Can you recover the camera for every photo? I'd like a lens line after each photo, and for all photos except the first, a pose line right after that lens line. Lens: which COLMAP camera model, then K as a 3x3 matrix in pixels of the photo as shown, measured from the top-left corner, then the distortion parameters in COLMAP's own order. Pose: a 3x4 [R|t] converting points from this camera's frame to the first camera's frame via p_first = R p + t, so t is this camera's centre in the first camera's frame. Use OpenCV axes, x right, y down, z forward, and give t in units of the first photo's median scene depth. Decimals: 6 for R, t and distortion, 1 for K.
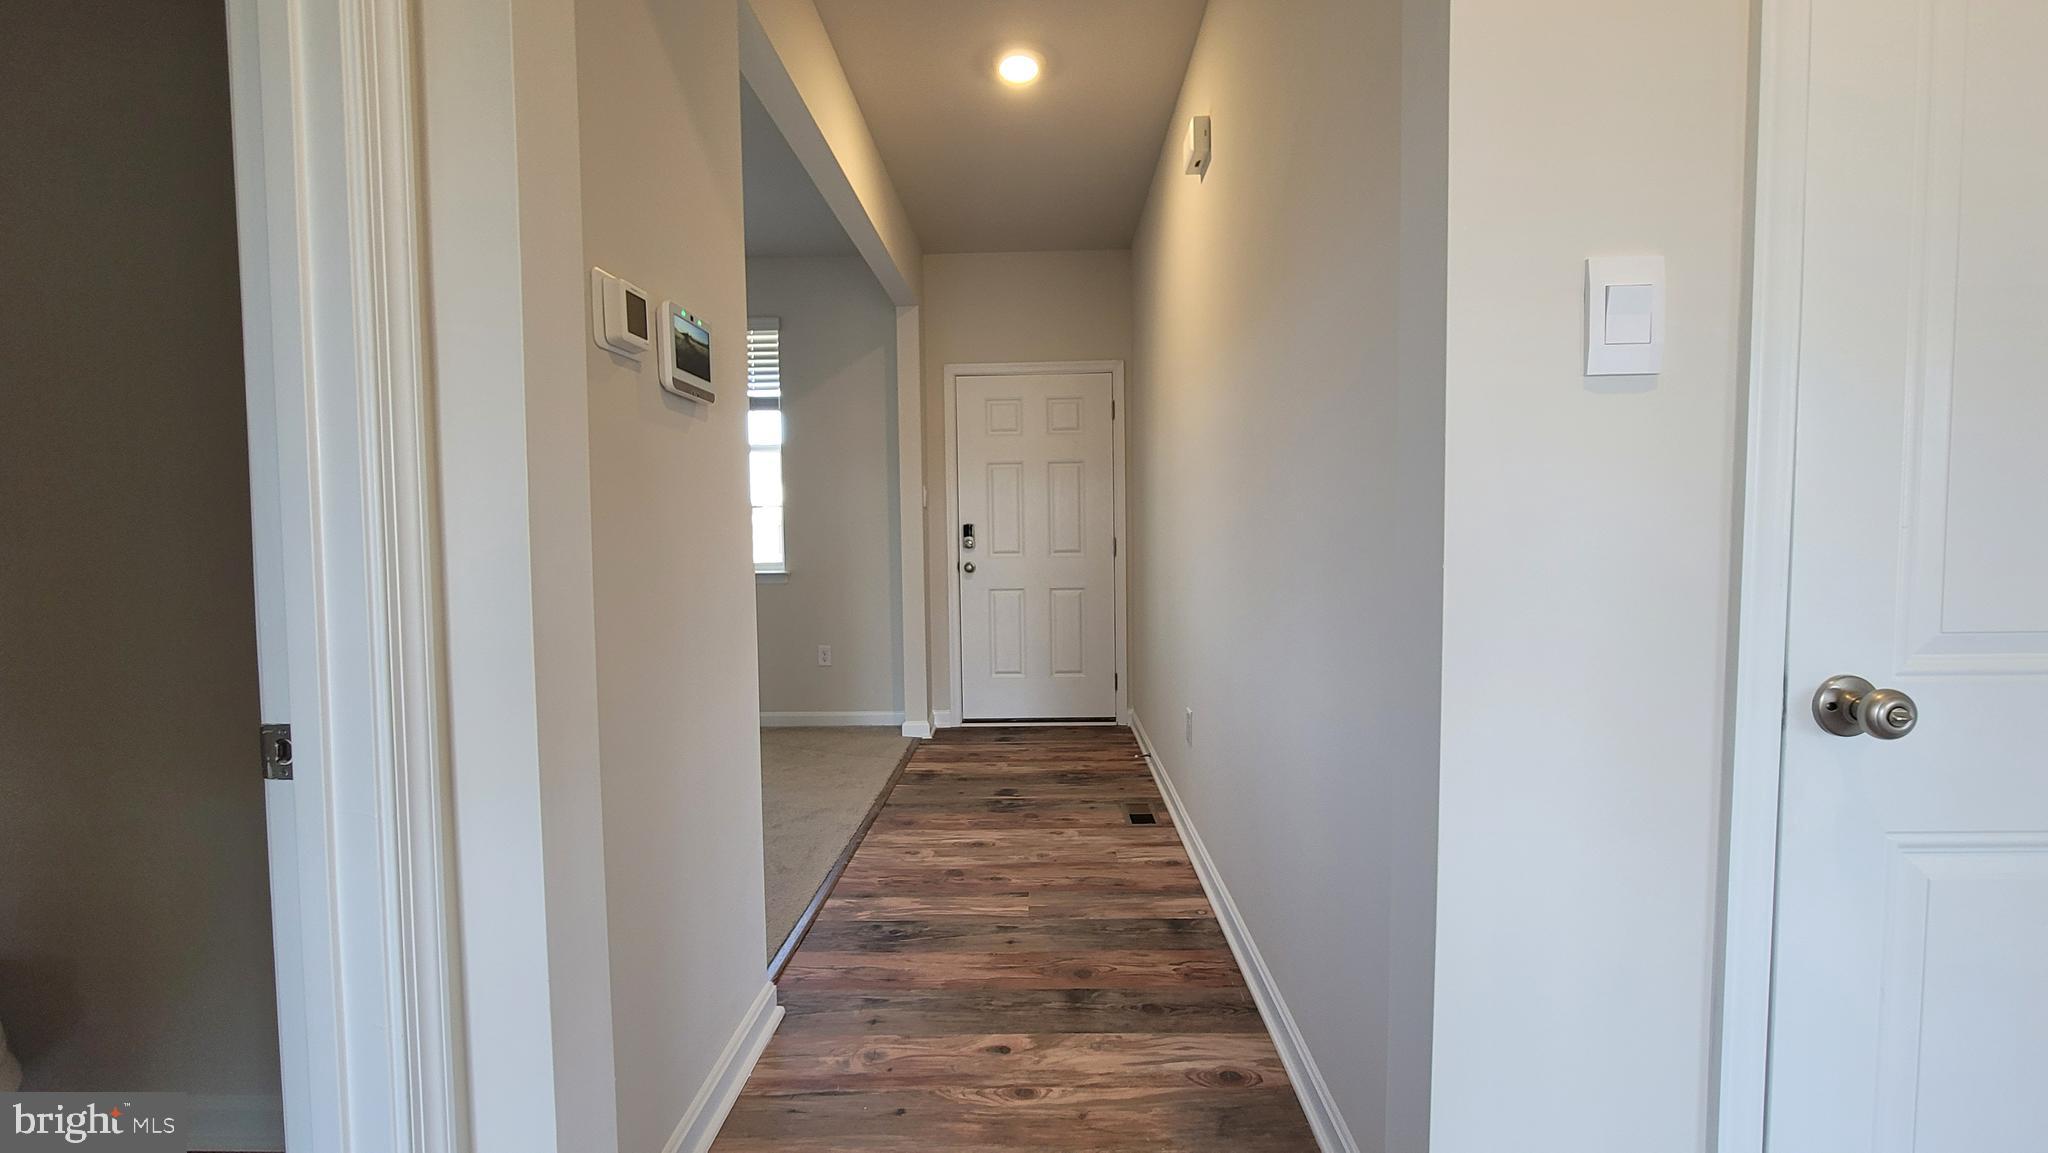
lens RADIAL K [[838.2, 0, 1027.6], [0, 838.2, 574.8], [0, 0, 1]] dist [0.002330, 0.000636]
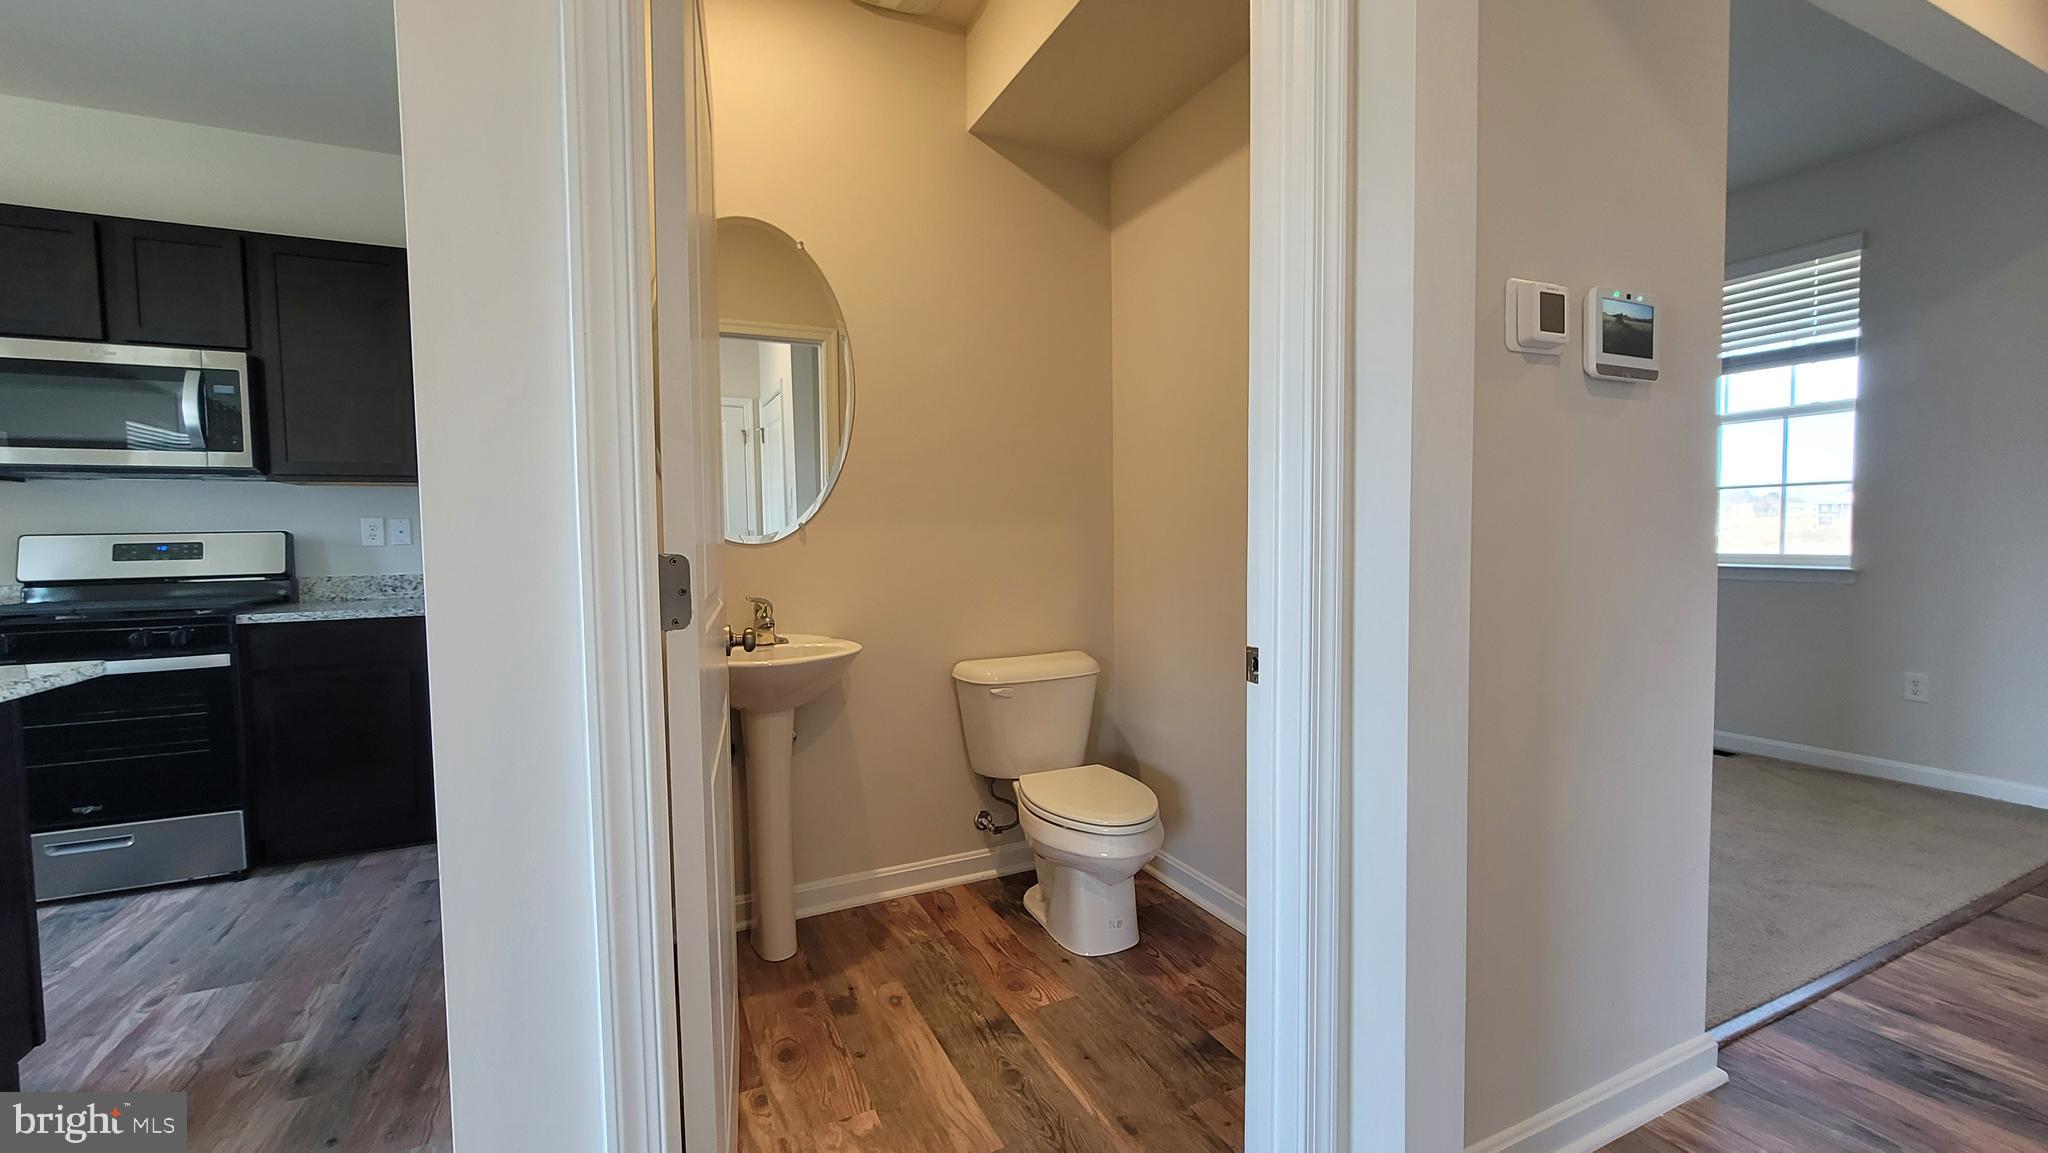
lens RADIAL K [[838.2, 0, 1020.9], [0, 838.2, 577.3], [0, 0, 1]] dist [0.002330, 0.000636]
pose [[0.448683, 0.050533, -0.892261, 0.108282], [-0.034072, 0.998641, 0.039424, 0.000161], [0.893041, 0.012712, 0.449795, -0.031284]]
